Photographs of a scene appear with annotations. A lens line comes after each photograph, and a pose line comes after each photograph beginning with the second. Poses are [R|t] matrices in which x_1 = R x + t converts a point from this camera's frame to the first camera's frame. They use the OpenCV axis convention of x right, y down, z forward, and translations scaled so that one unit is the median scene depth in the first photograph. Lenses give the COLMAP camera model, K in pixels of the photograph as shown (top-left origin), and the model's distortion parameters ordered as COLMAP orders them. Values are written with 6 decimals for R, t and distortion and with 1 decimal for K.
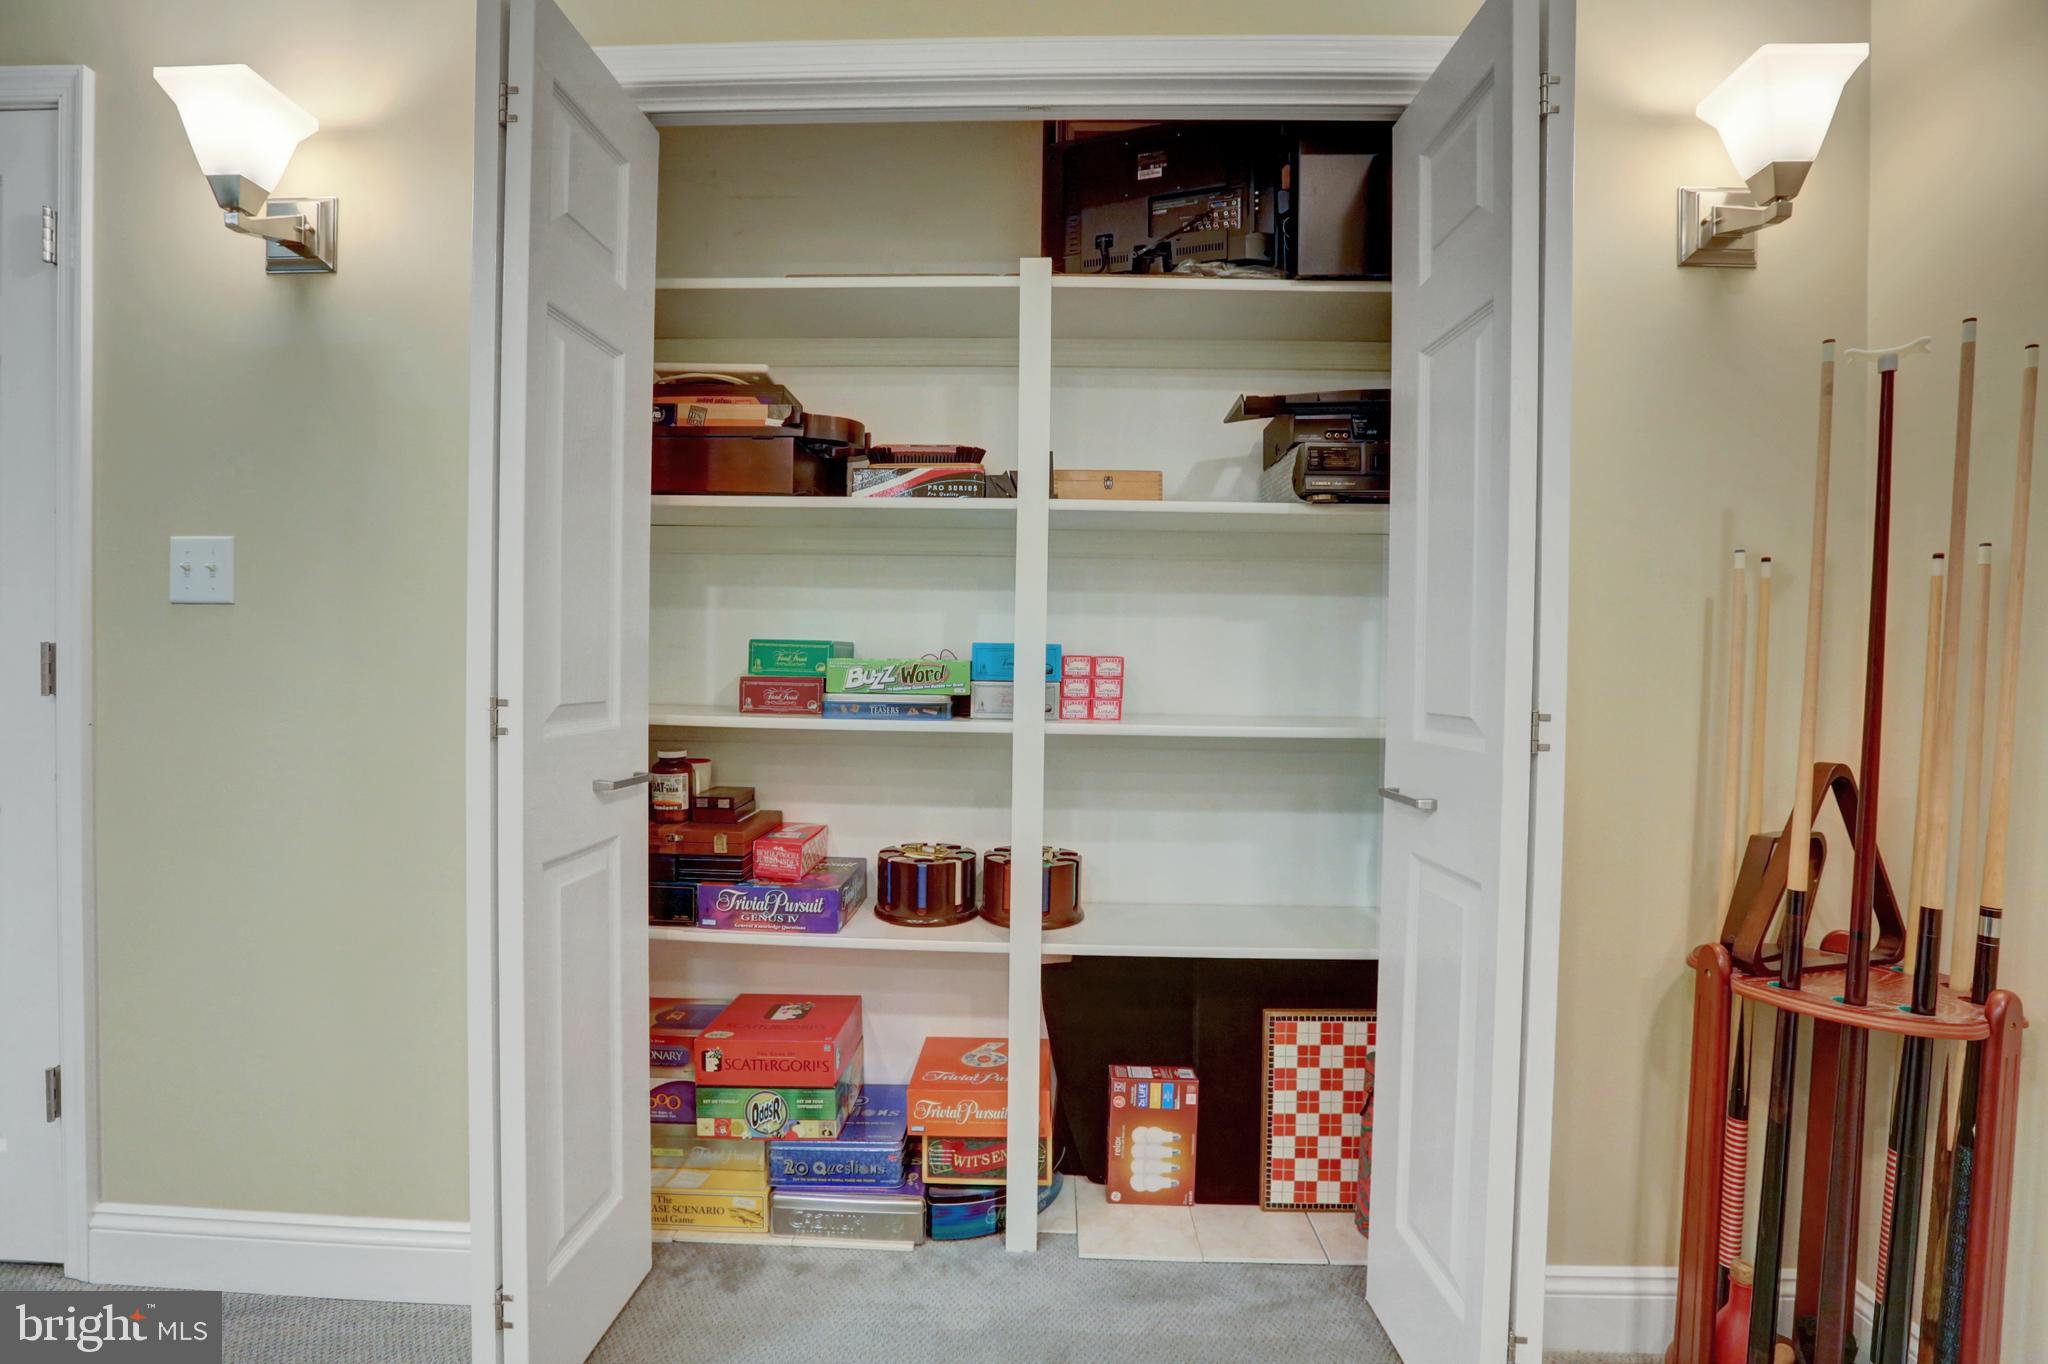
lens RADIAL K [[941.4, 0, 1015.8], [0, 941.4, 681.8], [0, 0, 1]] dist [-0.064212, 0.025941]
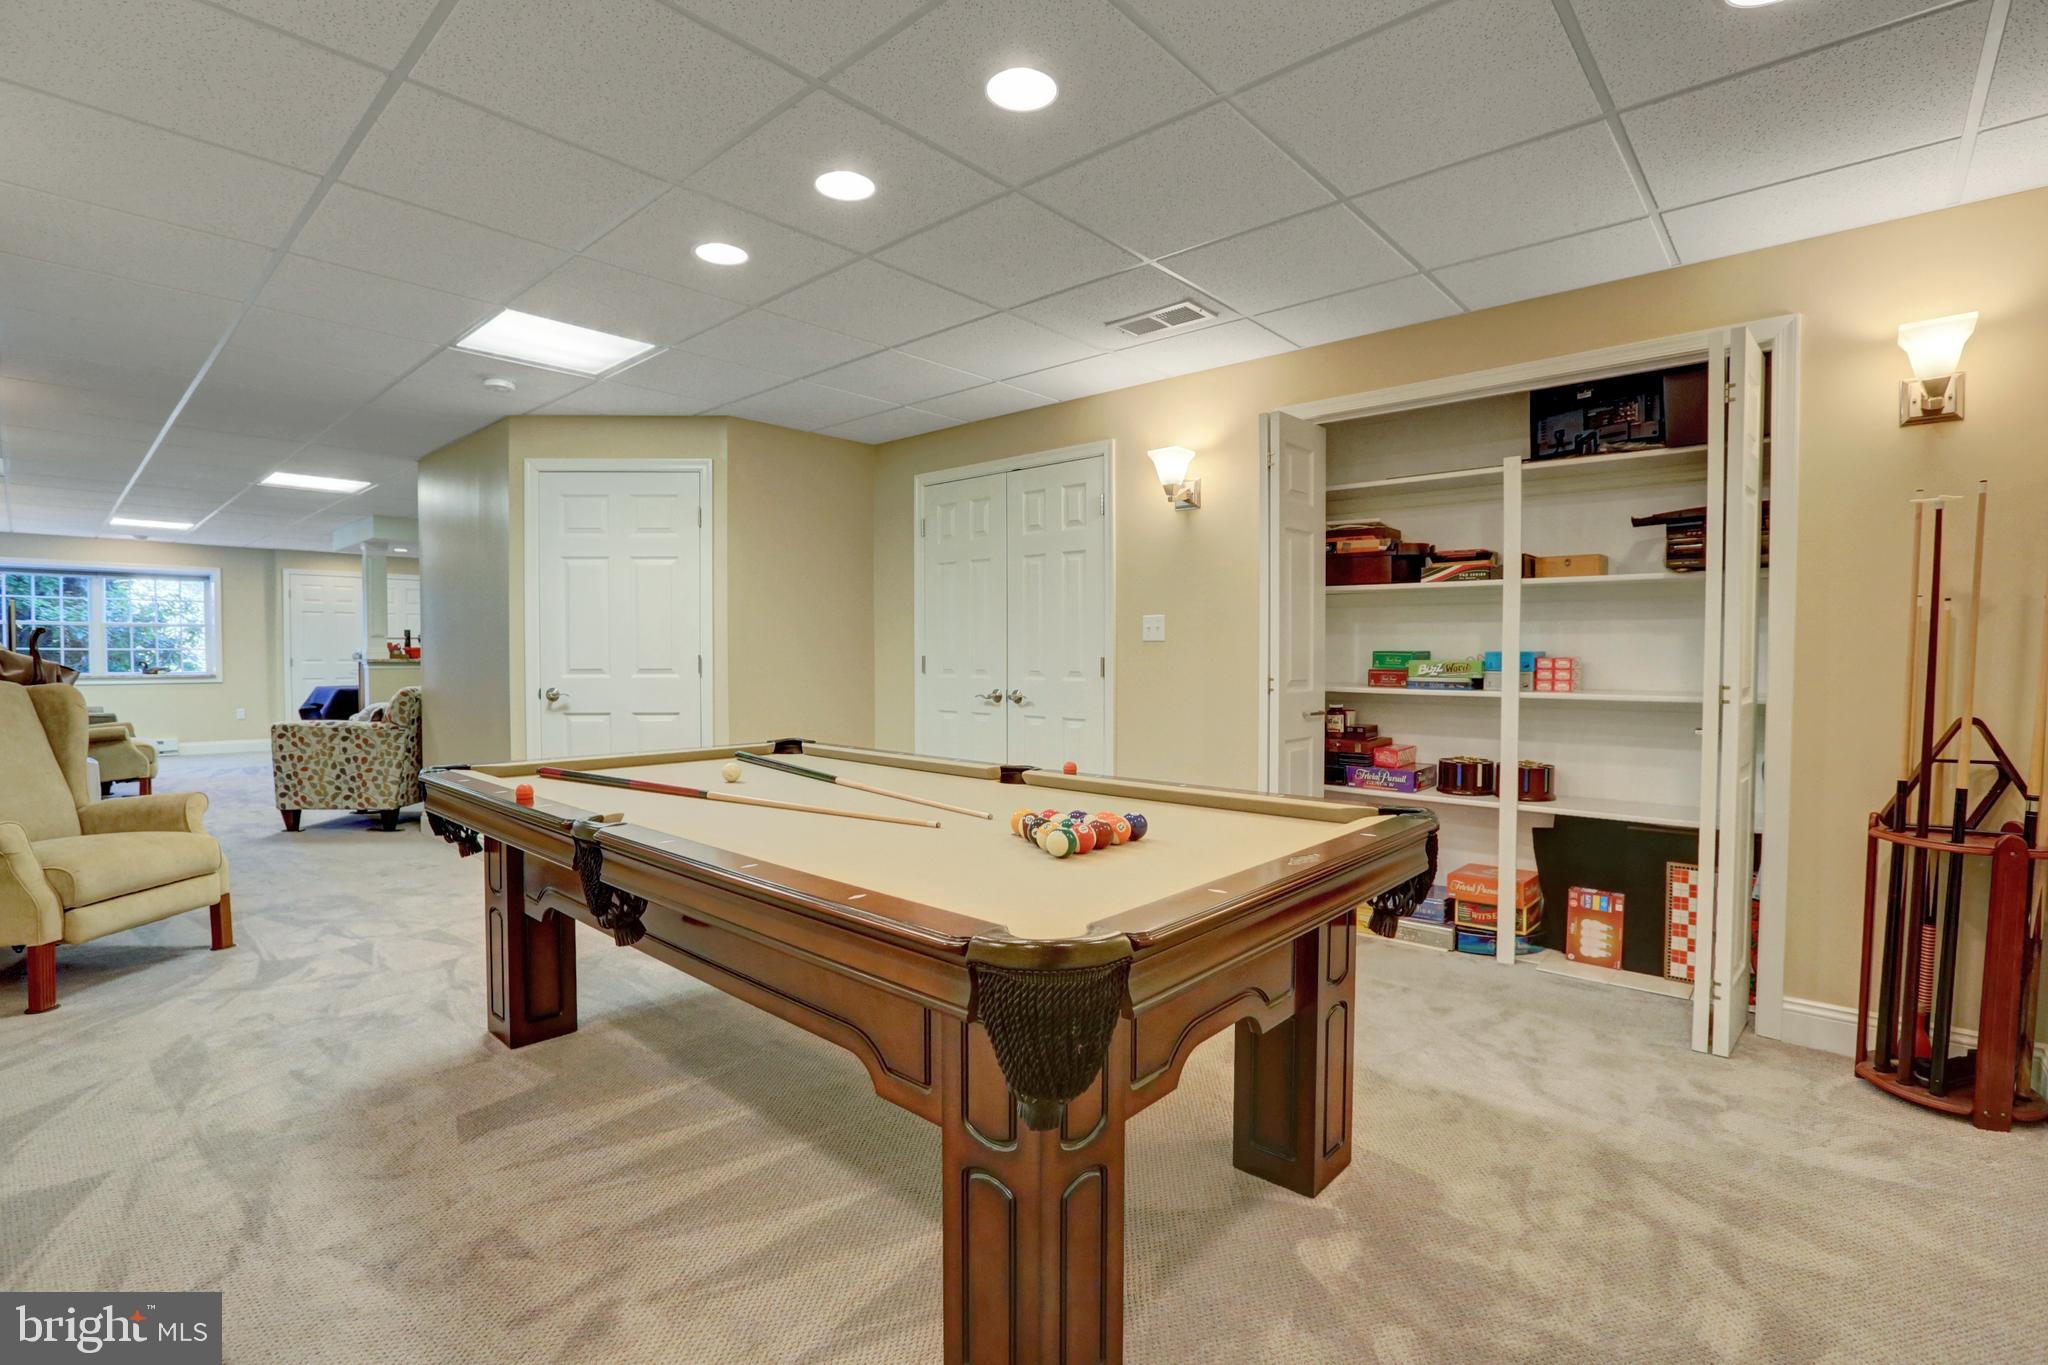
lens RADIAL K [[941.4, 0, 1015.8], [0, 941.4, 682.3], [0, 0, 1]] dist [-0.064212, 0.025941]
pose [[0.764093, 0.005539, -0.645083, 0.457110], [0.001493, 0.999945, 0.010354, 0.001397], [0.645105, -0.008875, 0.764043, -1.120396]]
